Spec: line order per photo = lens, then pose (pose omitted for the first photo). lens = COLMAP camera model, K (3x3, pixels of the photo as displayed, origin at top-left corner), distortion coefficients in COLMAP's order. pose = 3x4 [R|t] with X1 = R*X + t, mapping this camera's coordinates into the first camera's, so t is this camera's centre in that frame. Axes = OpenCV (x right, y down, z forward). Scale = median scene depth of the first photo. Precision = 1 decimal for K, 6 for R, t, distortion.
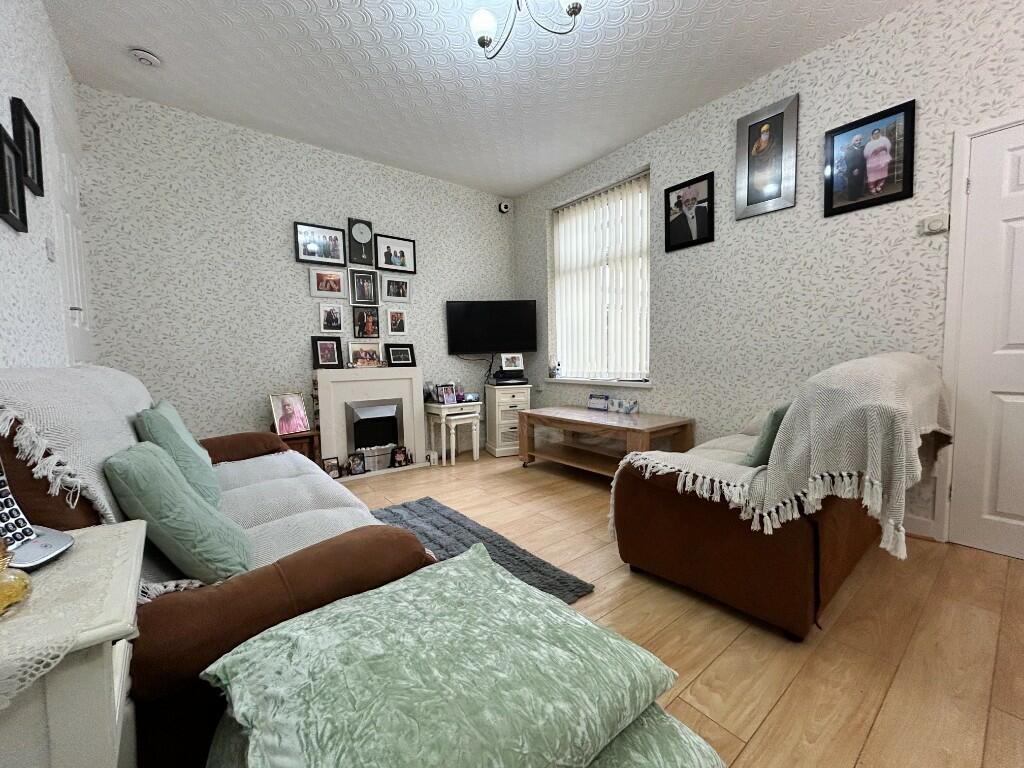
lens RADIAL K [[405.7, 0, 509.6], [0, 405.7, 388.9], [0, 0, 1]] dist [-0.017668, -0.000098]
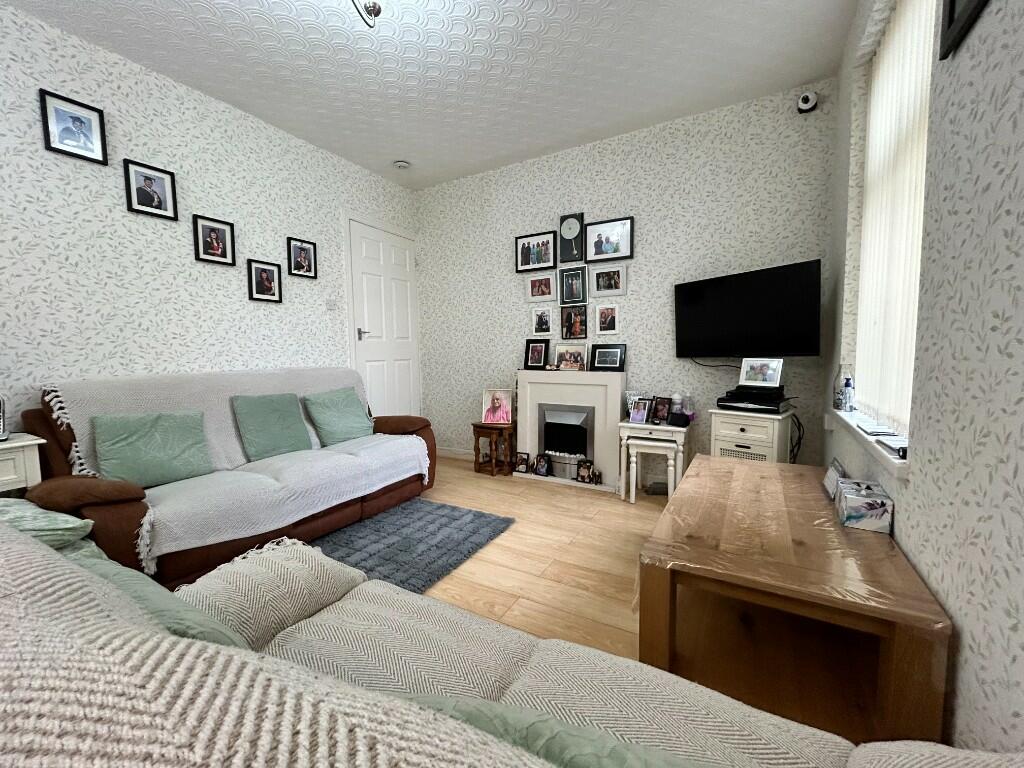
lens RADIAL K [[417.2, 0, 512.0], [0, 417.2, 384.0], [0, 0, 1]] dist [-0.000265, 0.000041]
pose [[0.378609, 0.092690, -0.920904, 0.526360], [-0.063341, 0.995235, 0.074131, -0.087823], [0.923387, 0.030265, 0.382676, 0.516106]]
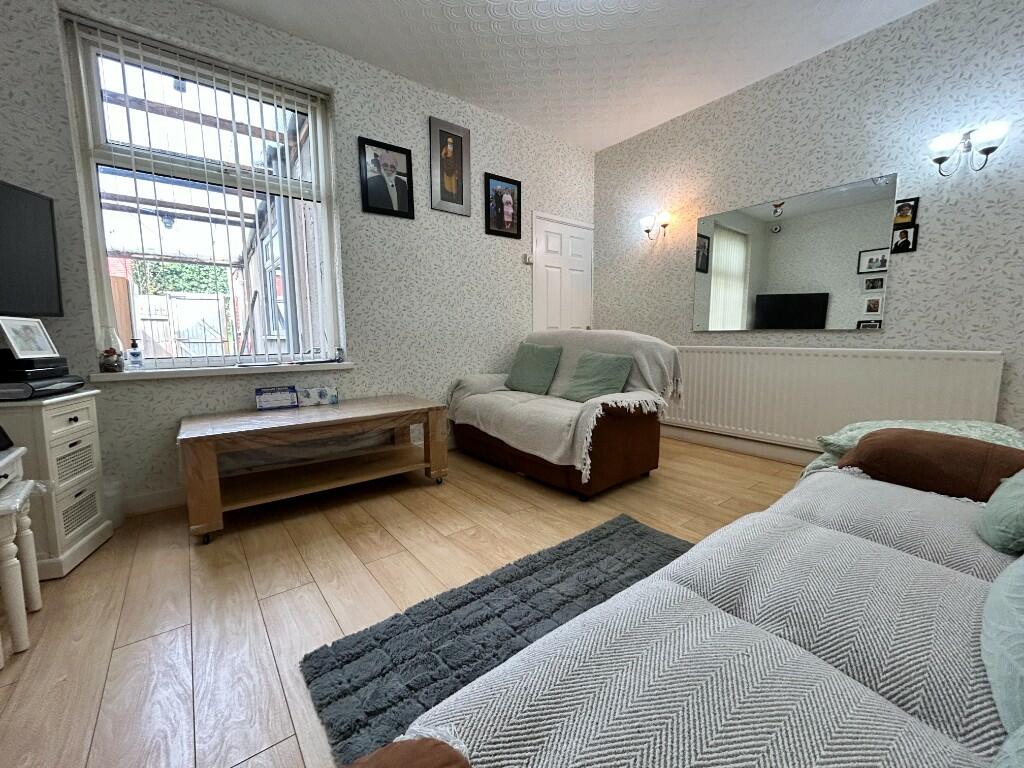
lens RADIAL K [[417.2, 0, 512.0], [0, 417.2, 384.0], [0, 0, 1]] dist [-0.000265, 0.000041]
pose [[-0.004107, -0.099110, 0.995068, -0.494479], [0.086193, 0.991338, 0.099094, -0.026014], [-0.996270, 0.086175, 0.004471, 0.635556]]
